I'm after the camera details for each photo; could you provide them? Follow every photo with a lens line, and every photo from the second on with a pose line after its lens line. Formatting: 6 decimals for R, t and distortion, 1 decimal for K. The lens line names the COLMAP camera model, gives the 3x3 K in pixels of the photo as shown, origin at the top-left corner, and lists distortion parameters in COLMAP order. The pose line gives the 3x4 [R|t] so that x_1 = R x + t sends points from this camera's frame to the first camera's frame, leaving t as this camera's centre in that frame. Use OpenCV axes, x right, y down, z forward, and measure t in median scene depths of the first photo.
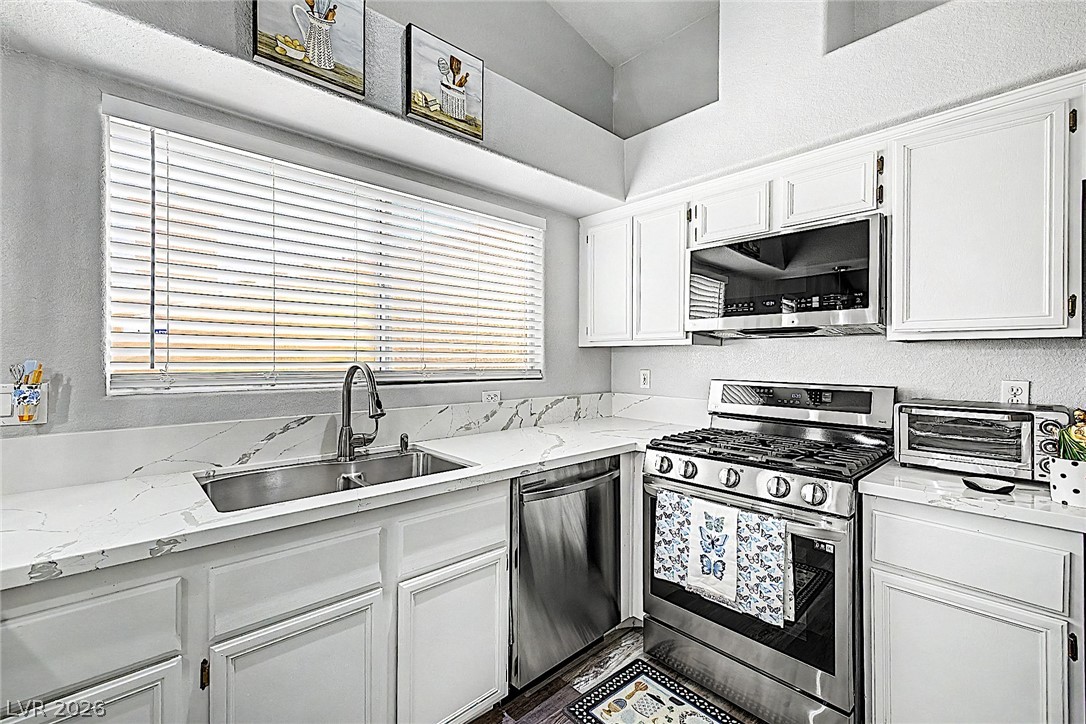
lens RADIAL K [[463.9, 0, 538.9], [0, 463.9, 357.8], [0, 0, 1]] dist [0.004825, -0.000104]
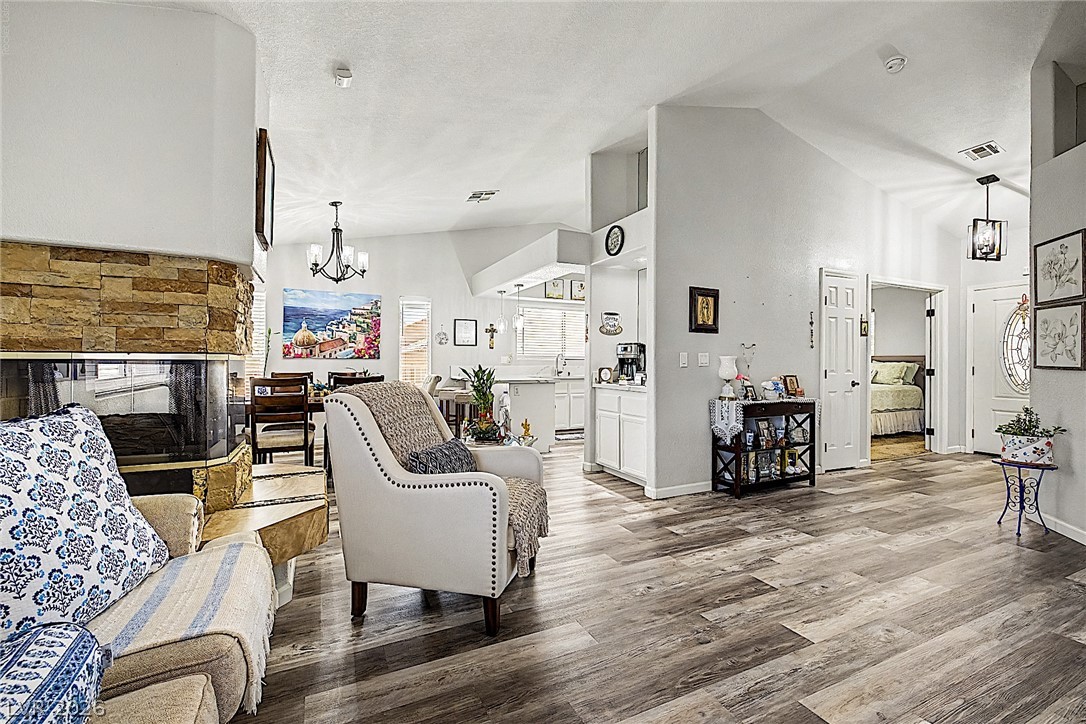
lens RADIAL K [[455.9, 0, 538.5], [0, 455.9, 362.4], [0, 0, 1]] dist [0.002857, 0.000133]
pose [[0.957798, 0.002611, -0.287430, 0.661105], [-0.001990, 0.999995, 0.002454, 0.083289], [0.287435, -0.001779, 0.957798, -3.215620]]
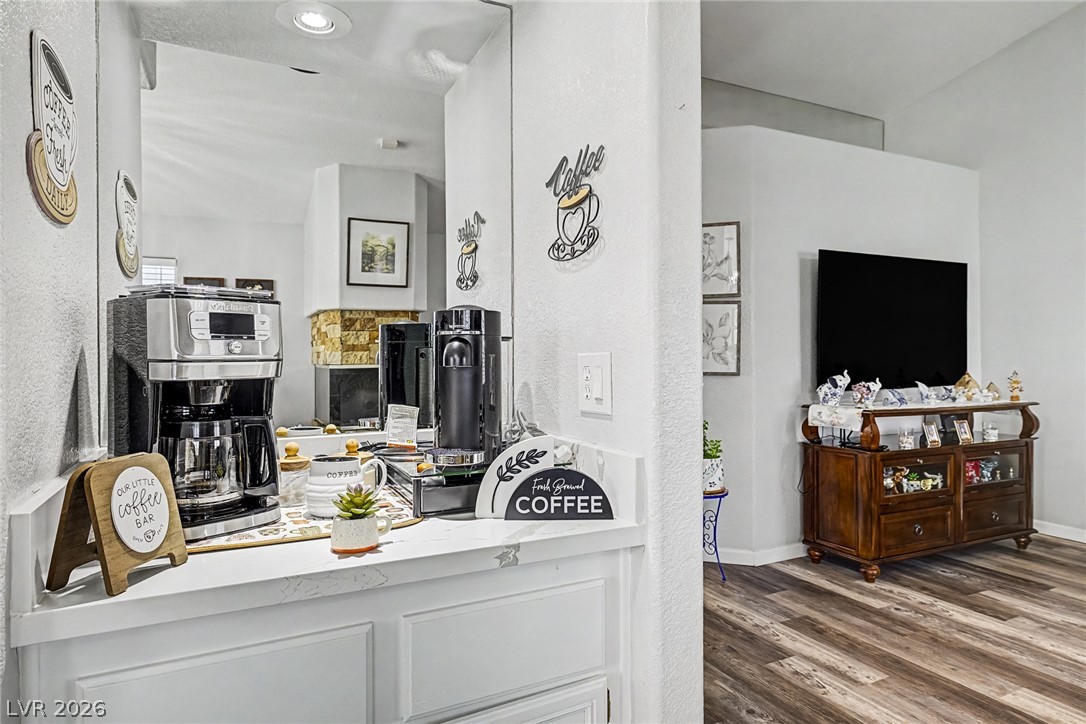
lens RADIAL K [[629.2, 0, 536.2], [0, 629.2, 356.1], [0, 0, 1]] dist [0.004014, 0.000354]
pose [[0.277233, -0.003887, 0.960795, -0.127500], [0.004843, 0.999985, 0.002649, 0.038303], [-0.960791, 0.003919, 0.277248, -0.978233]]
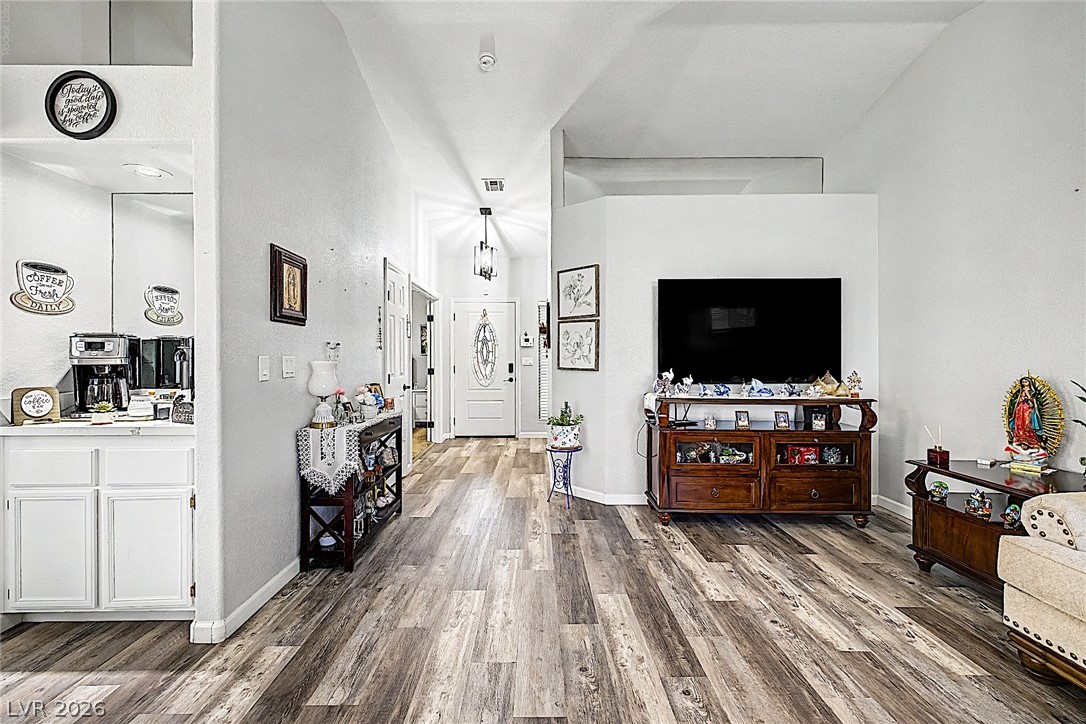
lens RADIAL K [[454.9, 0, 534.0], [0, 454.9, 358.6], [0, 0, 1]] dist [0.009555, -0.000333]
pose [[0.671276, -0.003696, 0.741198, 0.252162], [0.002605, 0.999993, 0.002628, 0.045199], [-0.741203, 0.000167, 0.671281, -2.296800]]
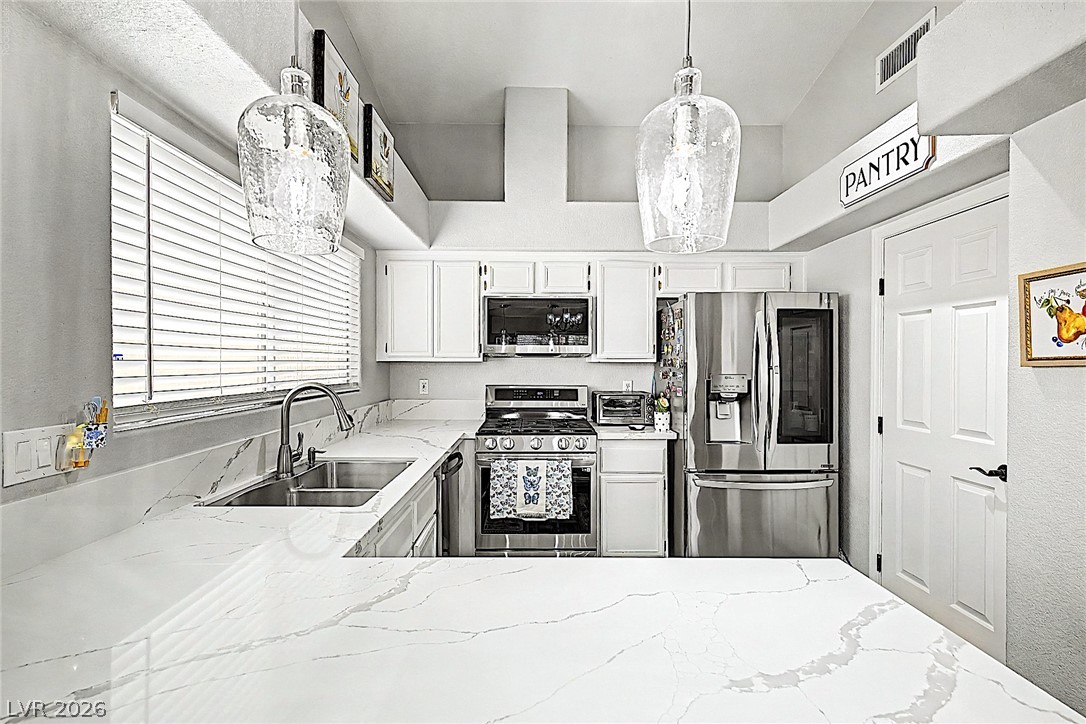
lens RADIAL K [[485.2, 0, 543.0], [0, 485.2, 362.0], [0, 0, 1]] dist [0.001576, 0.000242]
pose [[0.660554, -0.003947, 0.750768, -0.880222], [-0.001154, 0.999980, 0.006273, -0.048501], [-0.750777, -0.005010, 0.660536, -0.172375]]
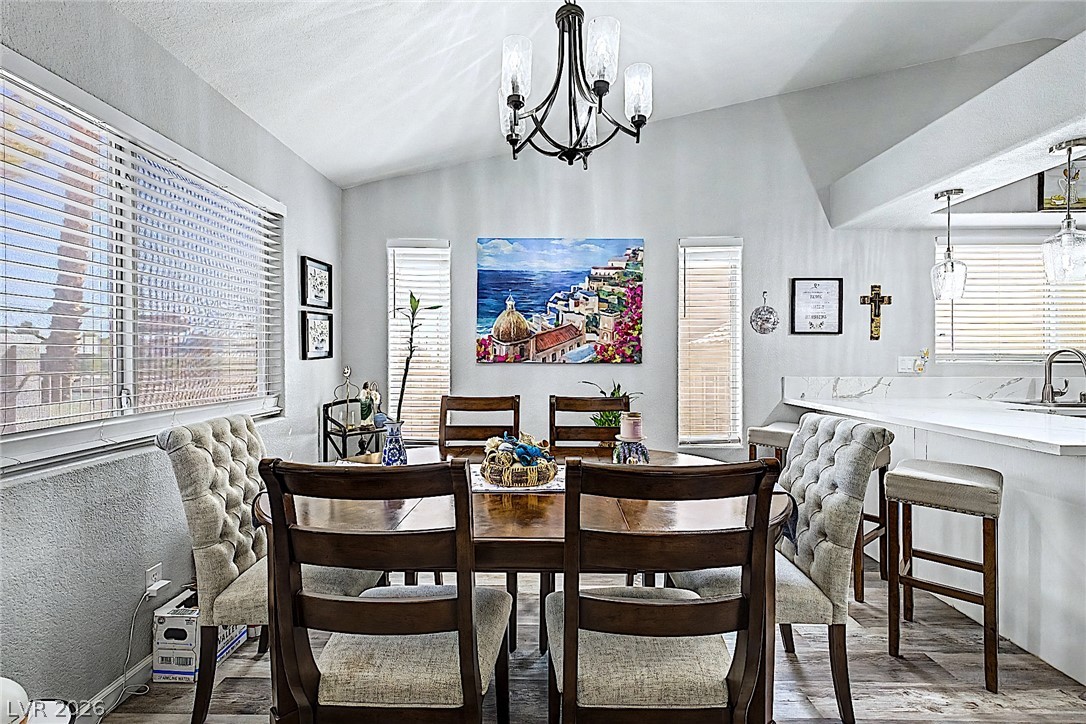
lens RADIAL K [[465.9, 0, 538.4], [0, 465.9, 358.2], [0, 0, 1]] dist [0.002891, -0.000281]
pose [[0.728045, 0.000668, -0.685529, -0.629965], [0.002574, 0.999990, 0.003709, 0.036064], [0.685525, -0.004465, 0.728036, -1.736508]]
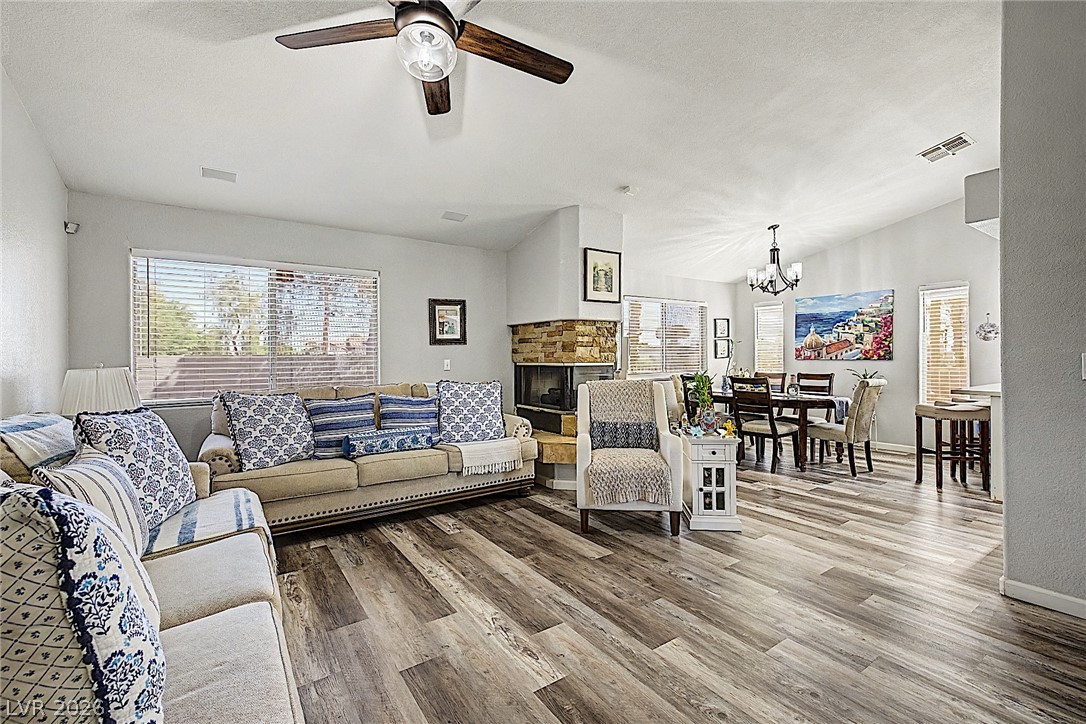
lens RADIAL K [[465.9, 0, 538.4], [0, 465.9, 358.2], [0, 0, 1]] dist [0.002891, -0.000281]
pose [[-0.139989, -0.002569, -0.990150, 2.114034], [0.007017, 0.999969, -0.003587, 0.047651], [0.990128, -0.007450, -0.139967, -2.117063]]
